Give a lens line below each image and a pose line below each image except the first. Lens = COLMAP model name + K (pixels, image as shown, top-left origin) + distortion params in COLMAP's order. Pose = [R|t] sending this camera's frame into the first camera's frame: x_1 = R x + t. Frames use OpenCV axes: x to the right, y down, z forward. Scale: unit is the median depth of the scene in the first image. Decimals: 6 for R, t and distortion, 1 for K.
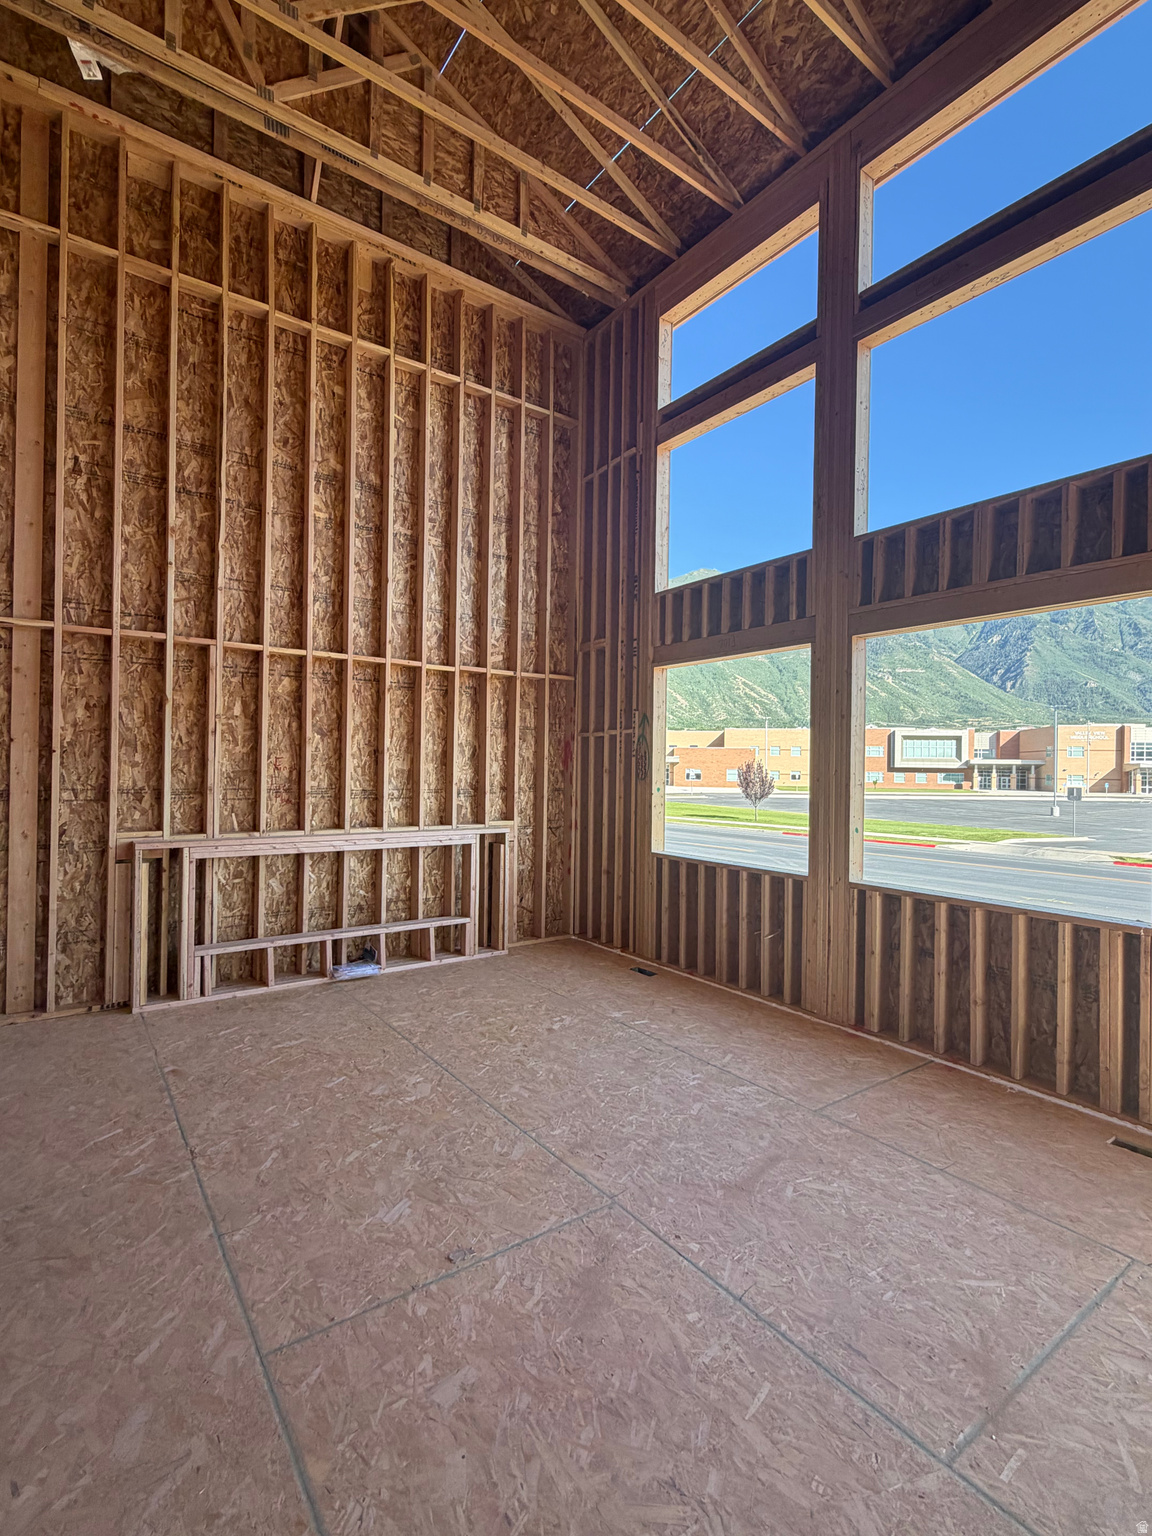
lens RADIAL K [[728.3, 0, 579.7], [0, 728.3, 766.6], [0, 0, 1]] dist [-0.005660, -0.000267]
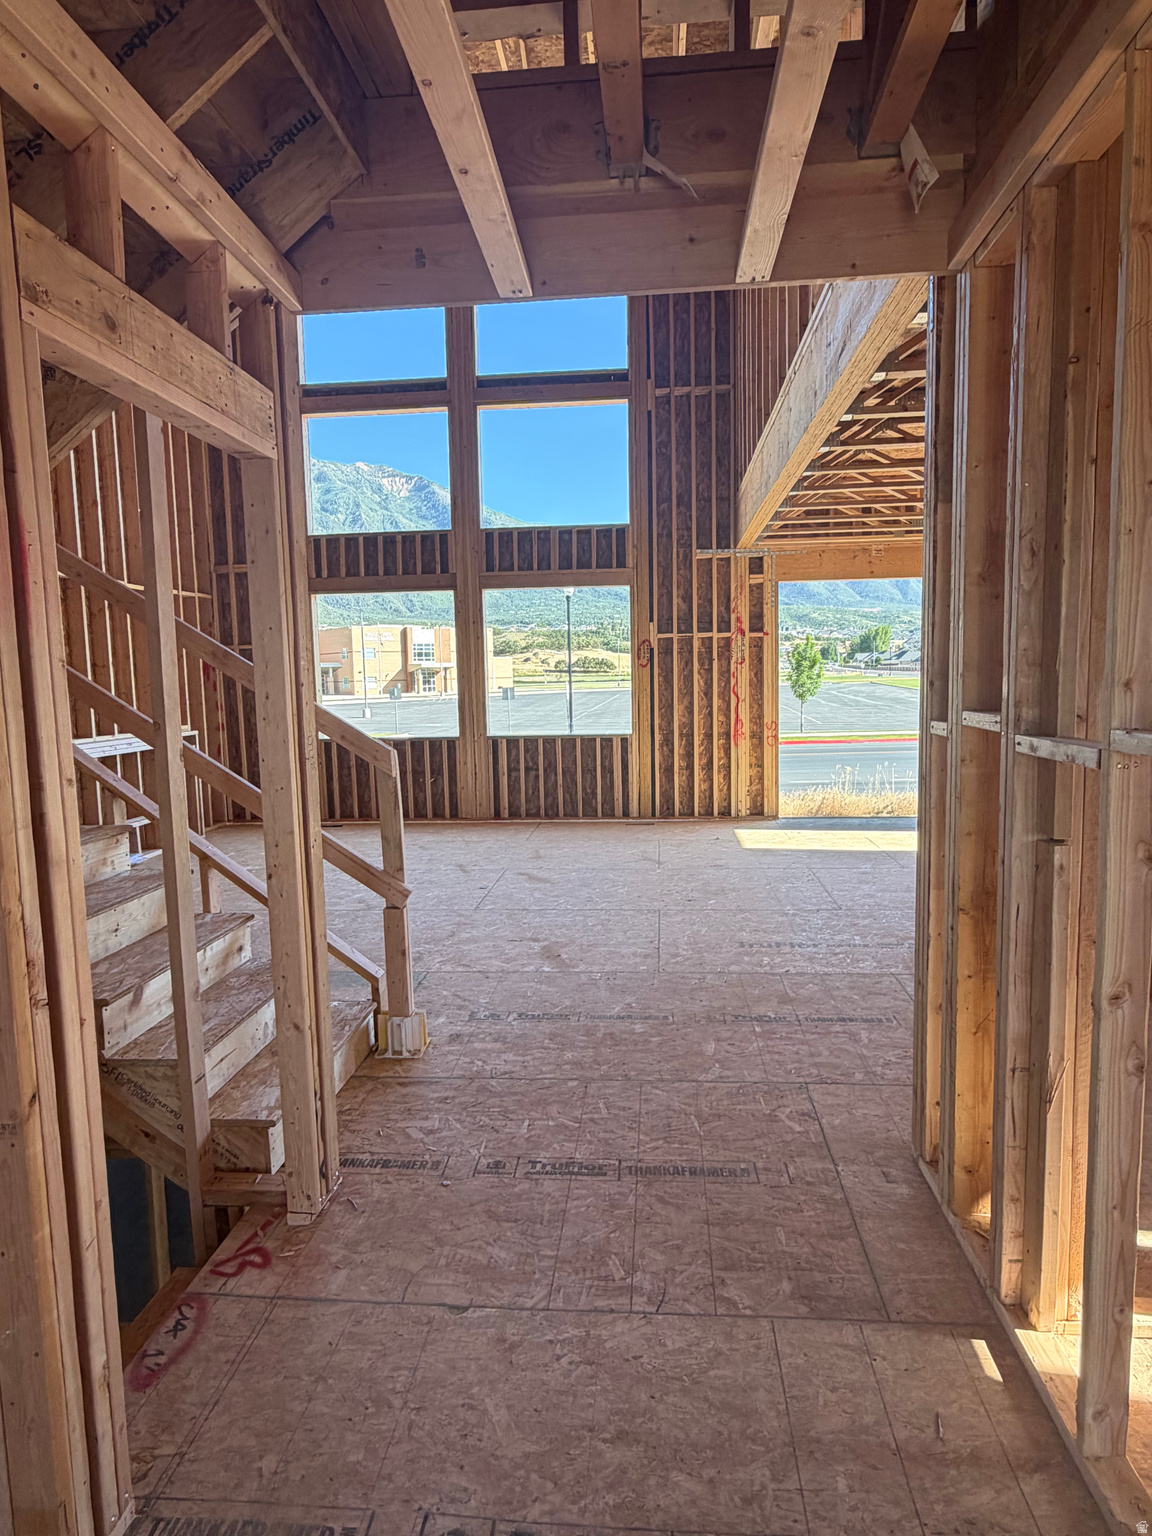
lens RADIAL K [[890.3, 0, 580.0], [0, 890.3, 767.4], [0, 0, 1]] dist [-0.005553, -0.000829]
pose [[0.659421, -0.104754, 0.744440, -0.944921], [0.025709, 0.992807, 0.116931, -0.006621], [-0.751334, -0.057968, 0.657371, -0.487323]]
